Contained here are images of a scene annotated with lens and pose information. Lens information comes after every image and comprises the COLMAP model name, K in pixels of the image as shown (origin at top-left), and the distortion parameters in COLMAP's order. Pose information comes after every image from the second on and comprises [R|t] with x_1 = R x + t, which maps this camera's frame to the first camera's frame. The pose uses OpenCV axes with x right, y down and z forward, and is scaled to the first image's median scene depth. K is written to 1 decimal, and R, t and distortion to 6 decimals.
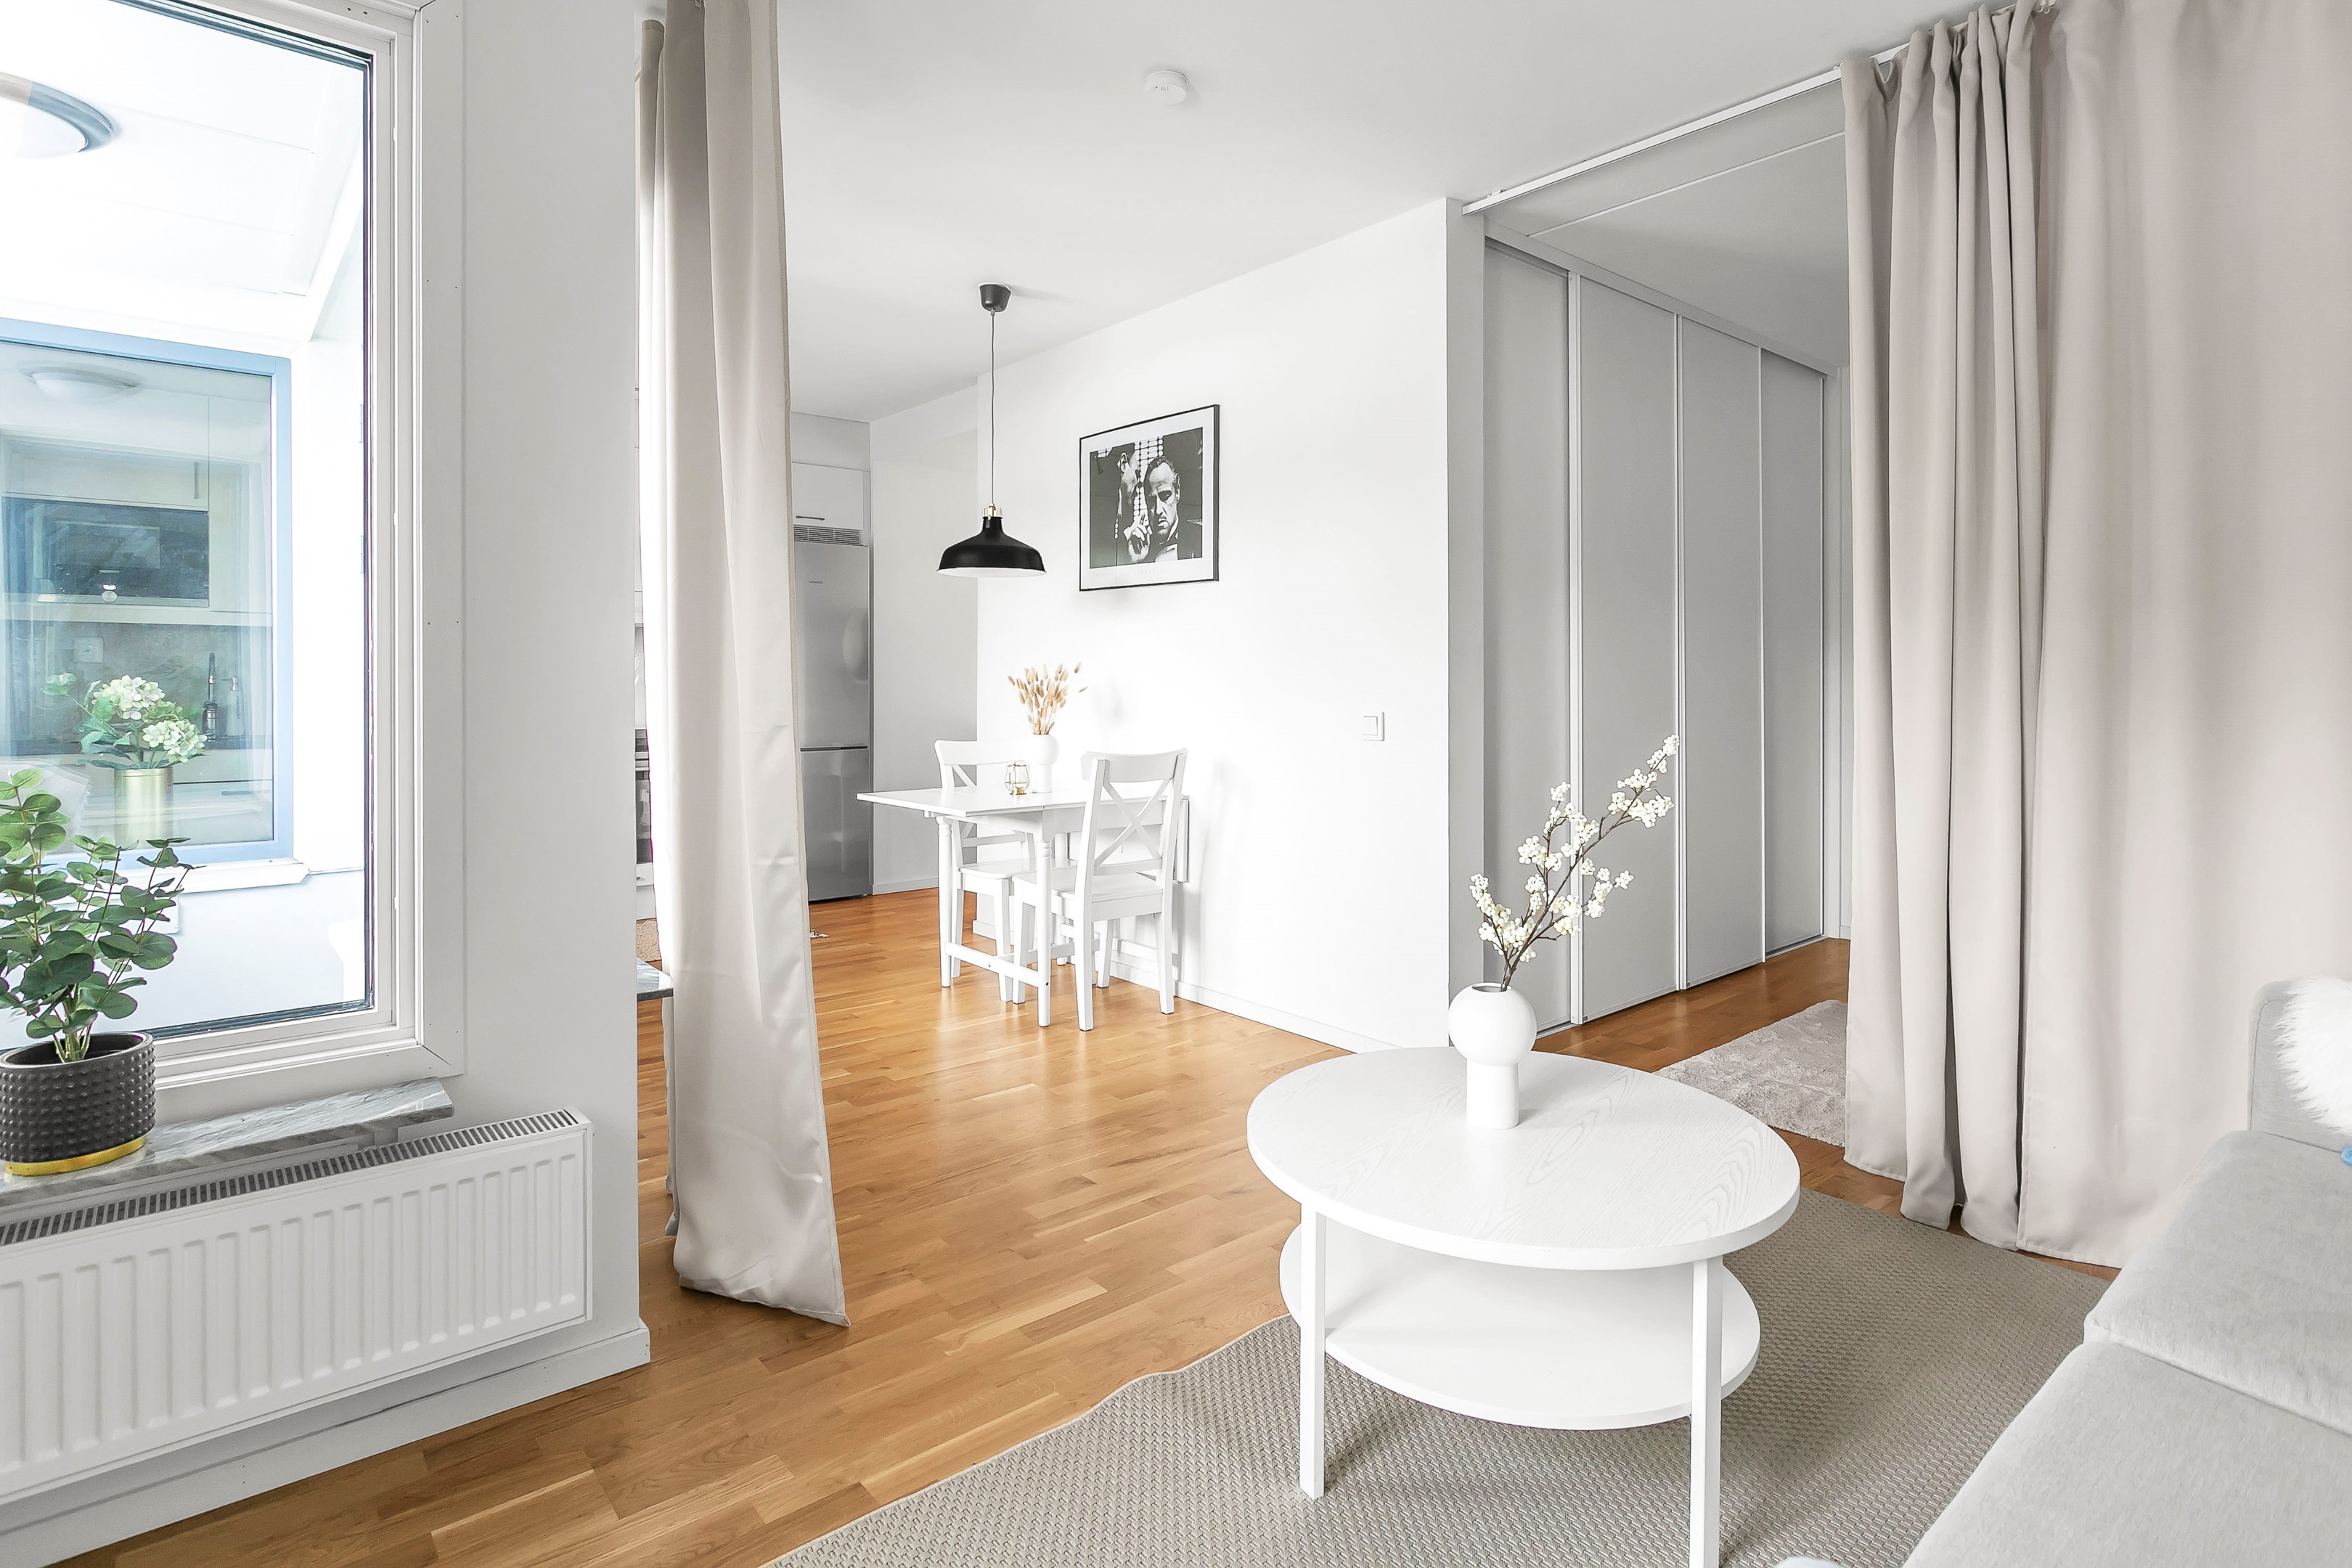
lens RADIAL K [[1222.1, 0, 1153.1], [0, 1222.1, 660.8], [0, 0, 1]] dist [0.001307, 0.003272]
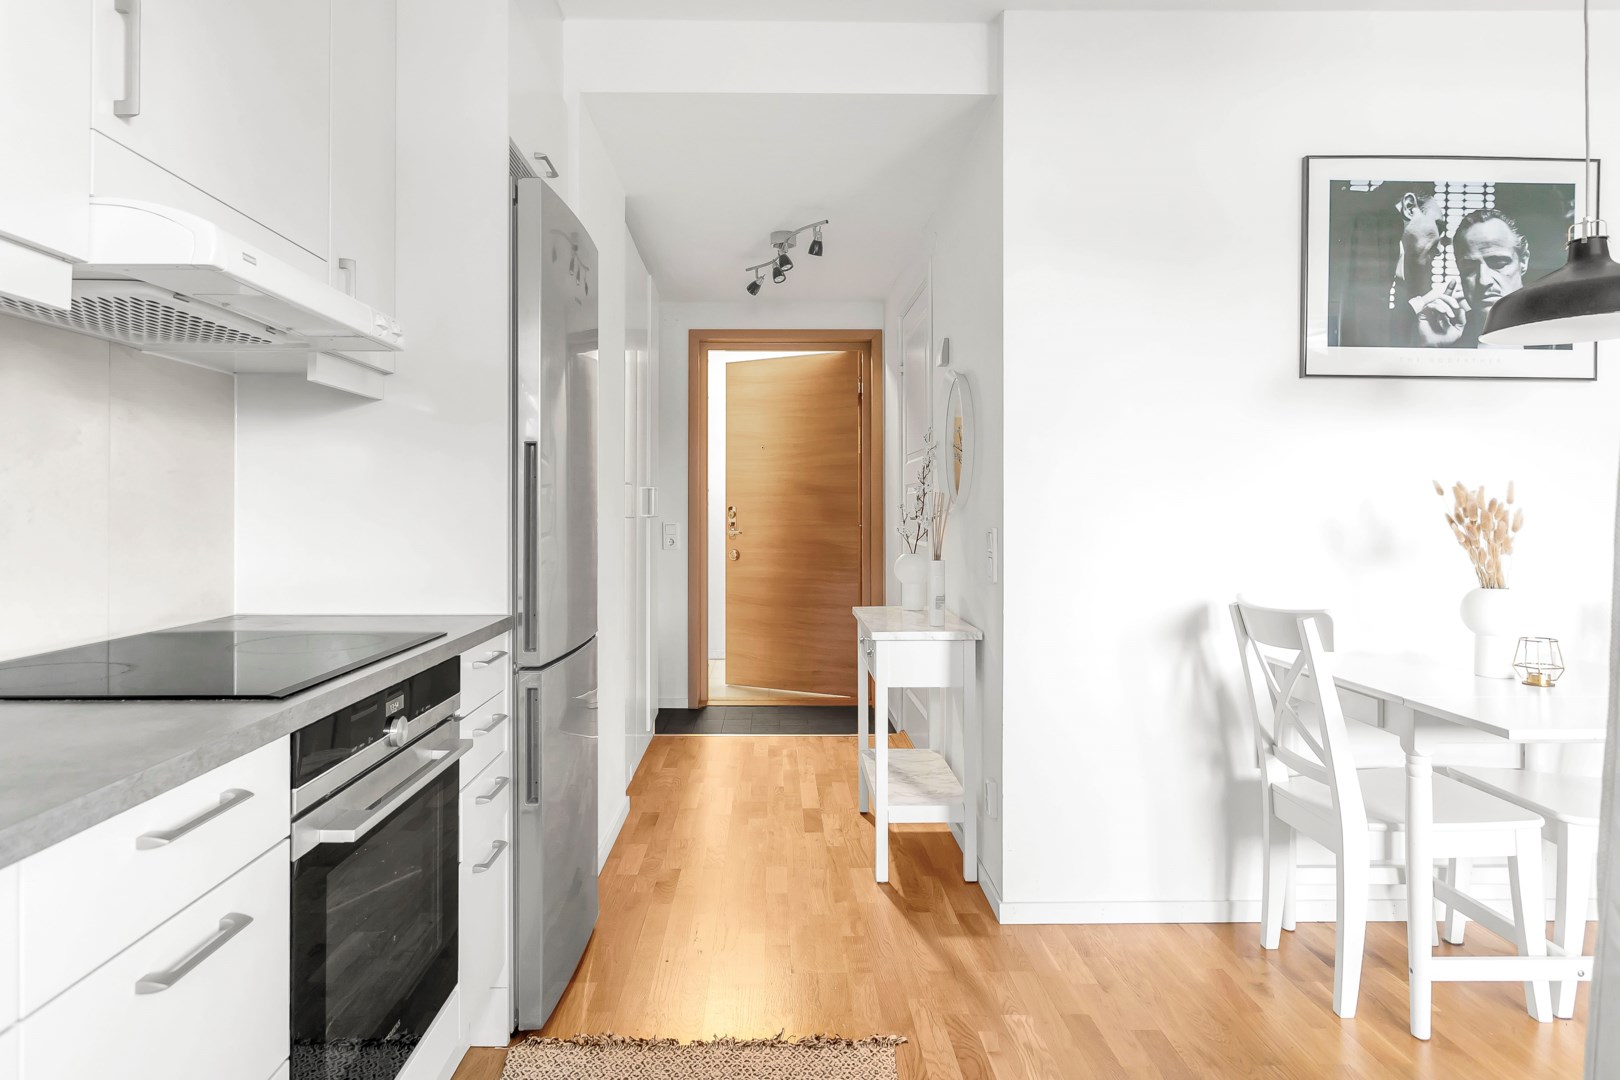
lens RADIAL K [[951.4, 0, 762.4], [0, 951.4, 506.6], [0, 0, 1]] dist [-0.018326, 0.008699]
pose [[0.629189, 0.011902, 0.777161, -0.719189], [-0.006491, 0.999928, -0.010058, 0.024559], [-0.777225, 0.001284, 0.629221, 0.975401]]
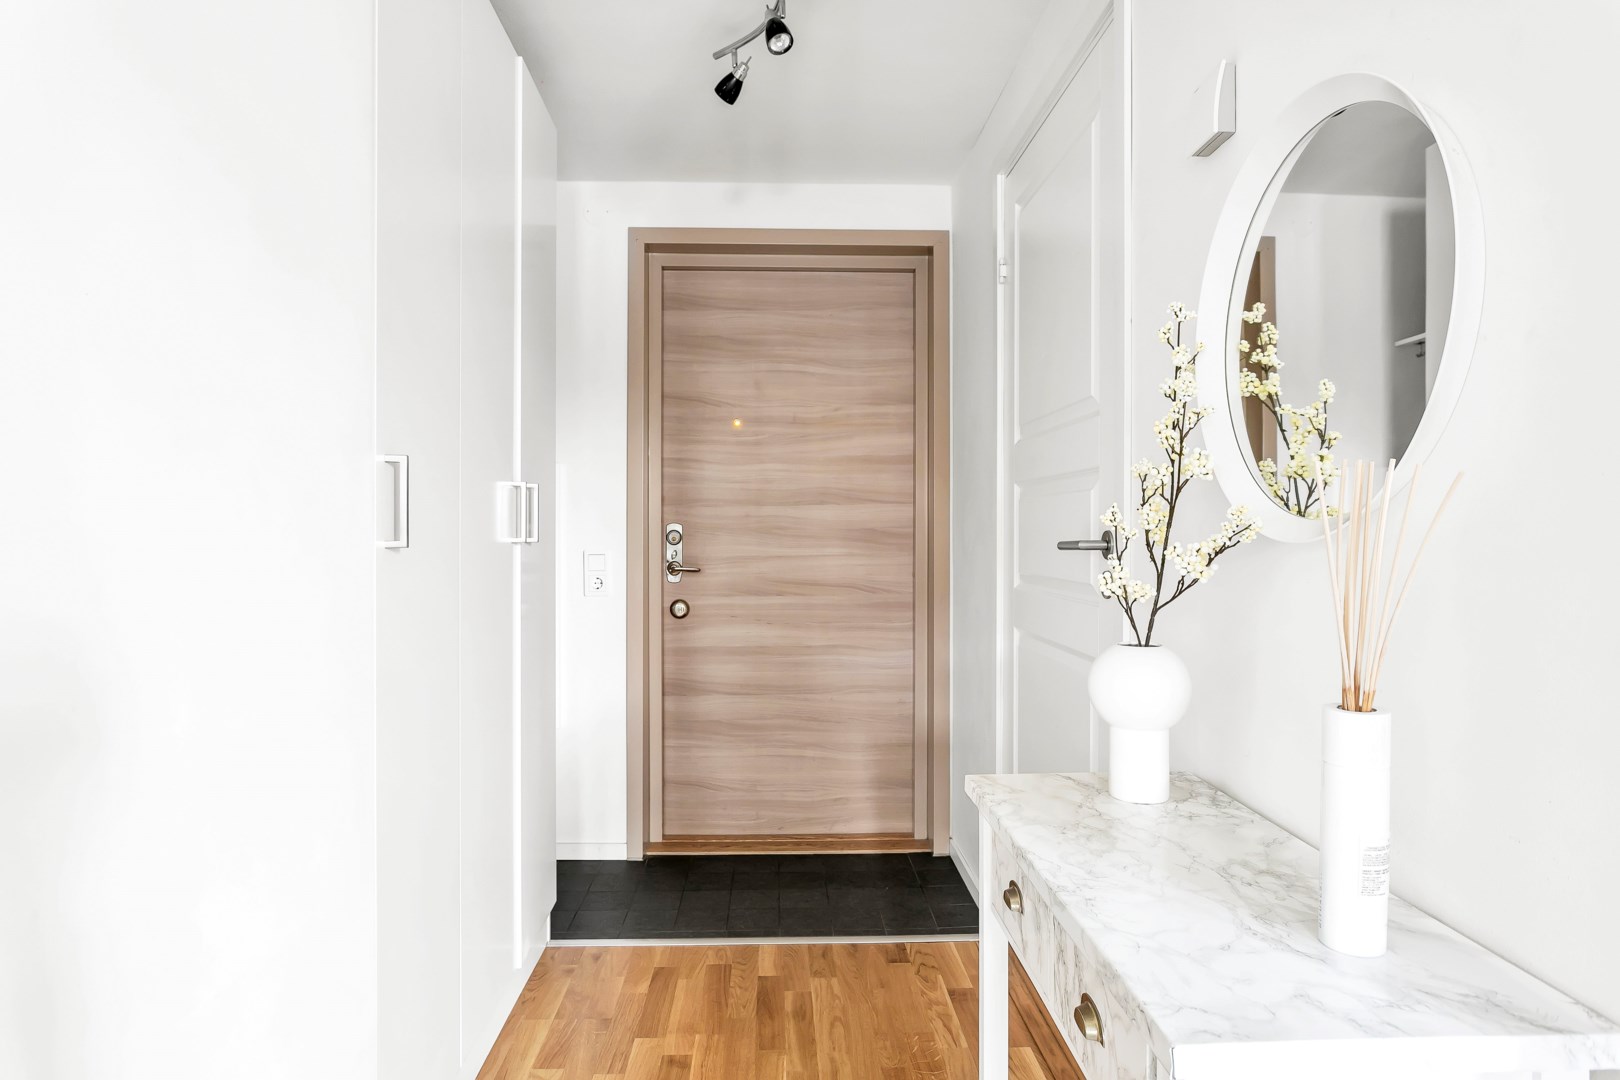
lens RADIAL K [[951.4, 0, 813.9], [0, 951.4, 530.1], [0, 0, 1]] dist [-0.018326, 0.008699]
pose [[0.580620, 0.009078, 0.814124, -0.325619], [-0.007837, 0.999954, -0.005561, 0.022061], [-0.814137, -0.003152, 0.580664, 1.282717]]
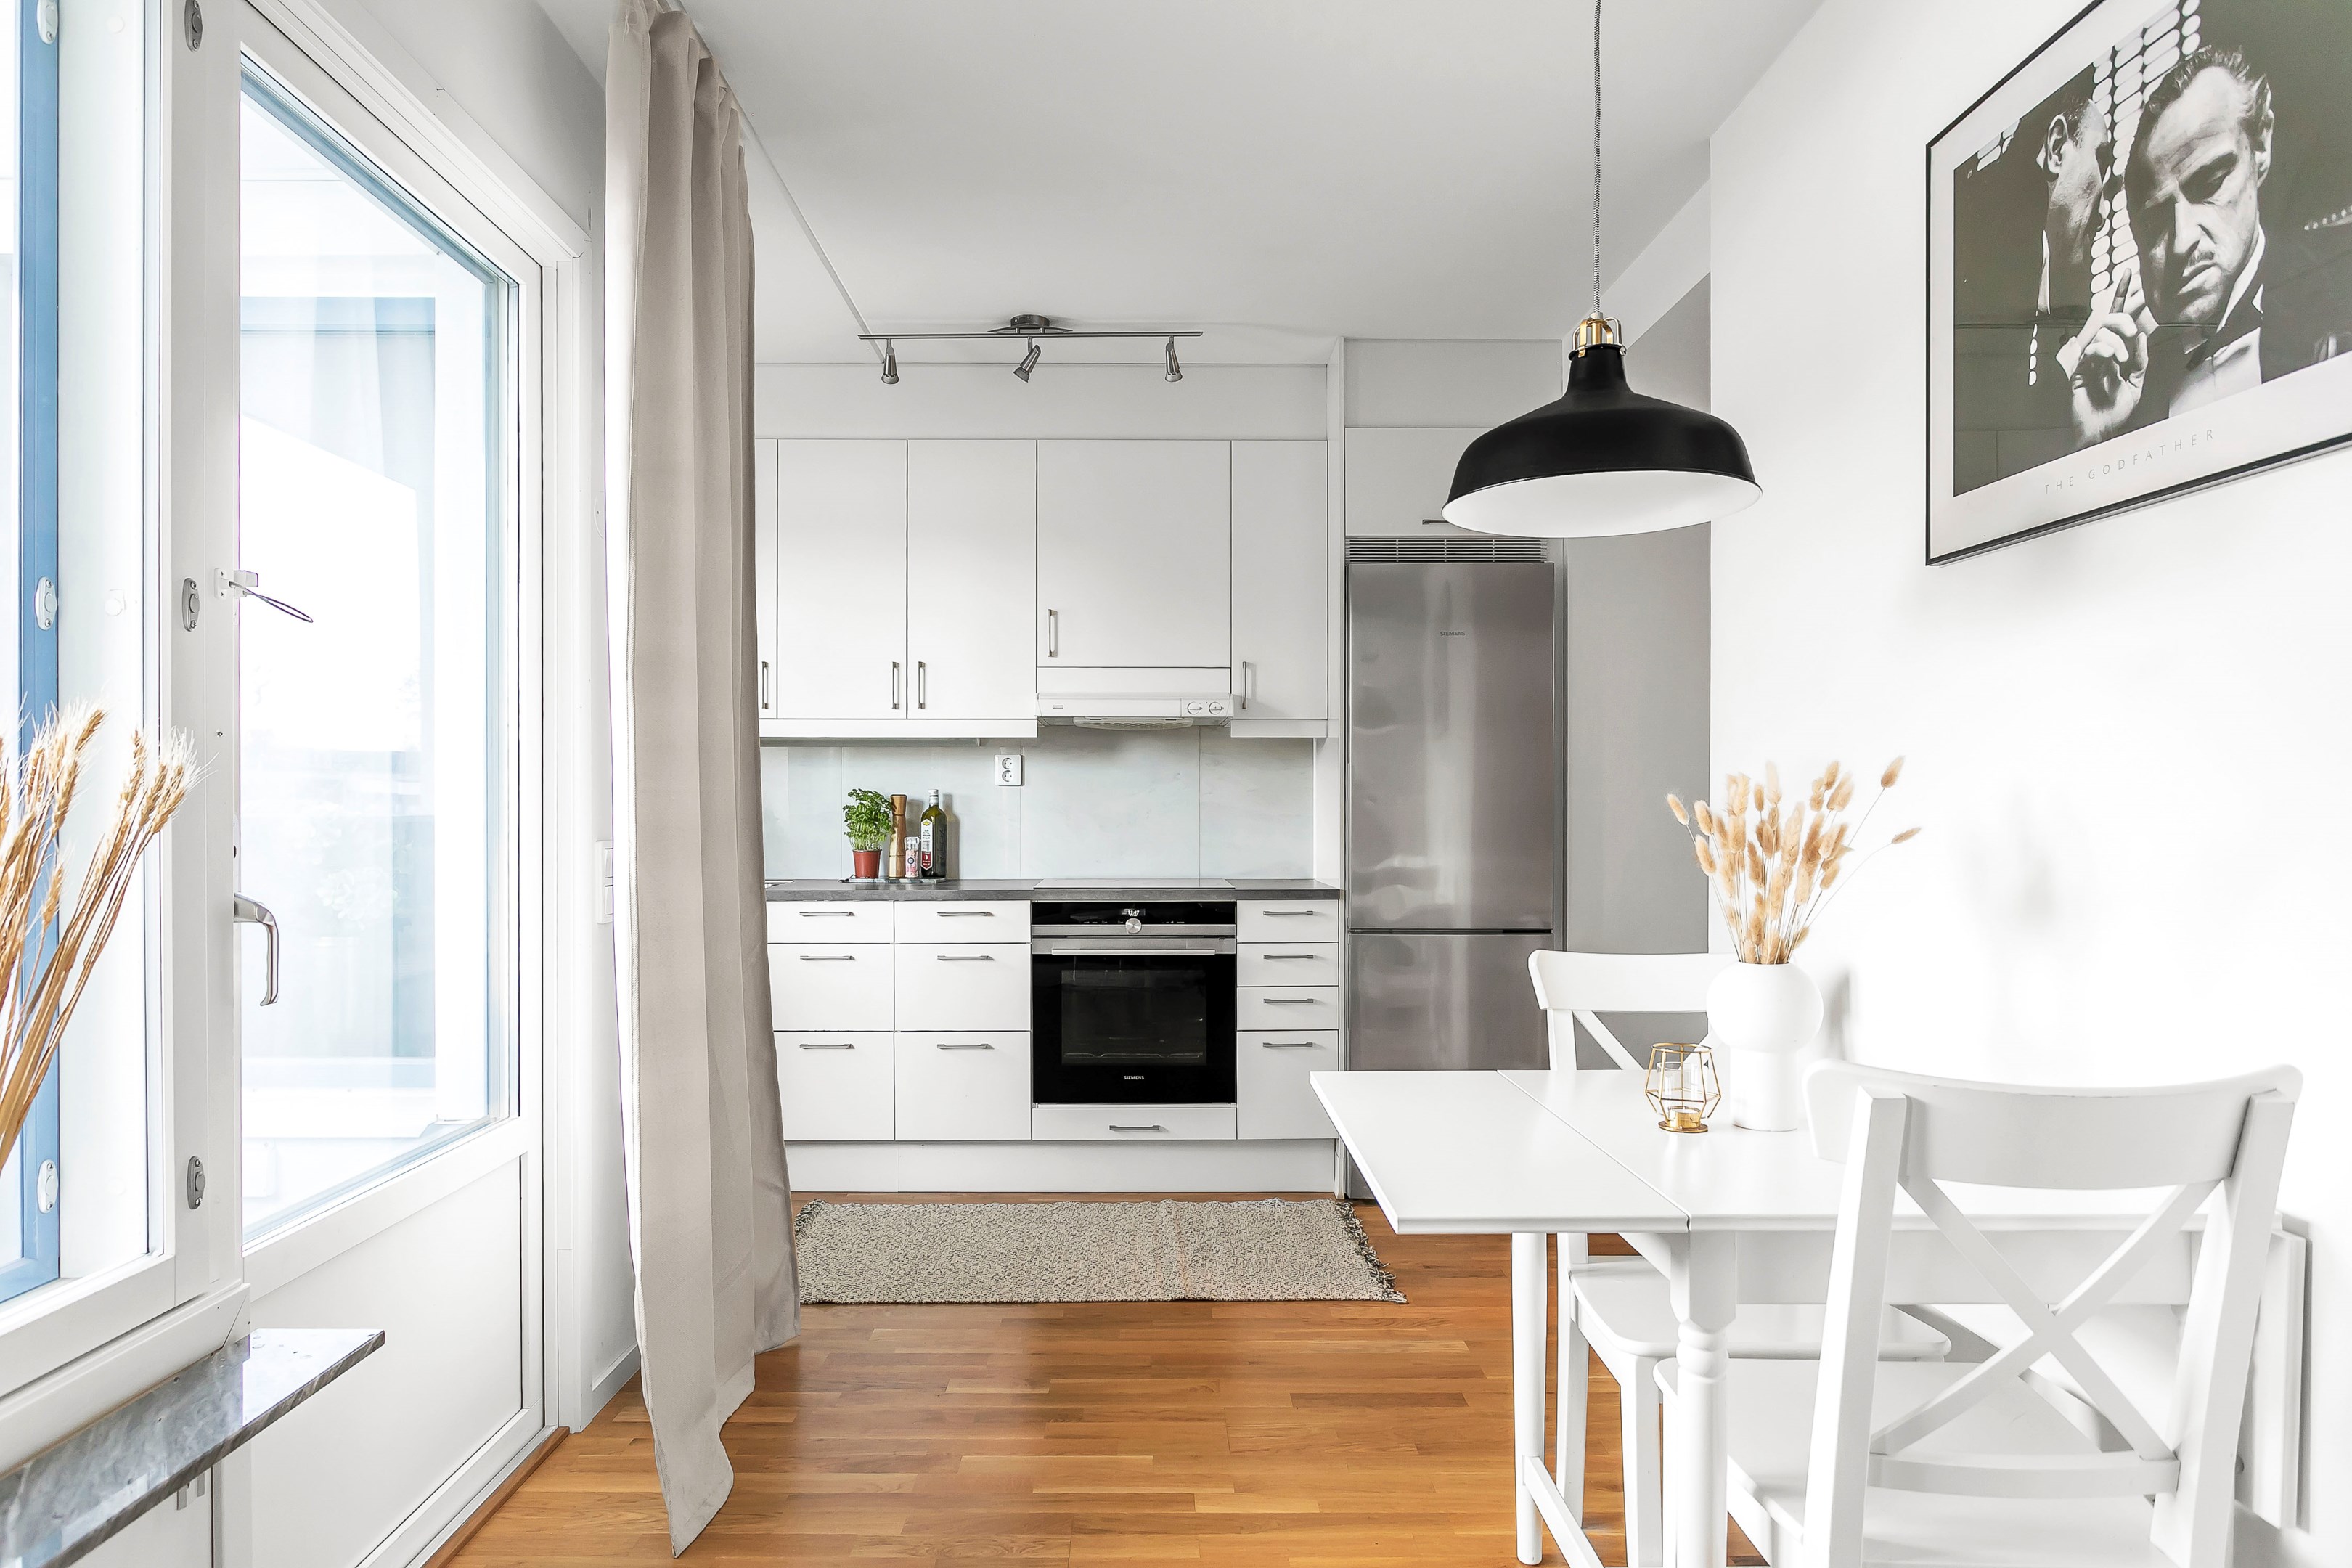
lens RADIAL K [[1381.3, 0, 1153.7], [0, 1381.3, 804.5], [0, 0, 1]] dist [-0.018326, 0.008699]
pose [[0.779652, 0.004959, -0.626193, 0.018550], [-0.000712, 0.999975, 0.007032, 0.012621], [0.626212, -0.005037, 0.779636, 0.577819]]
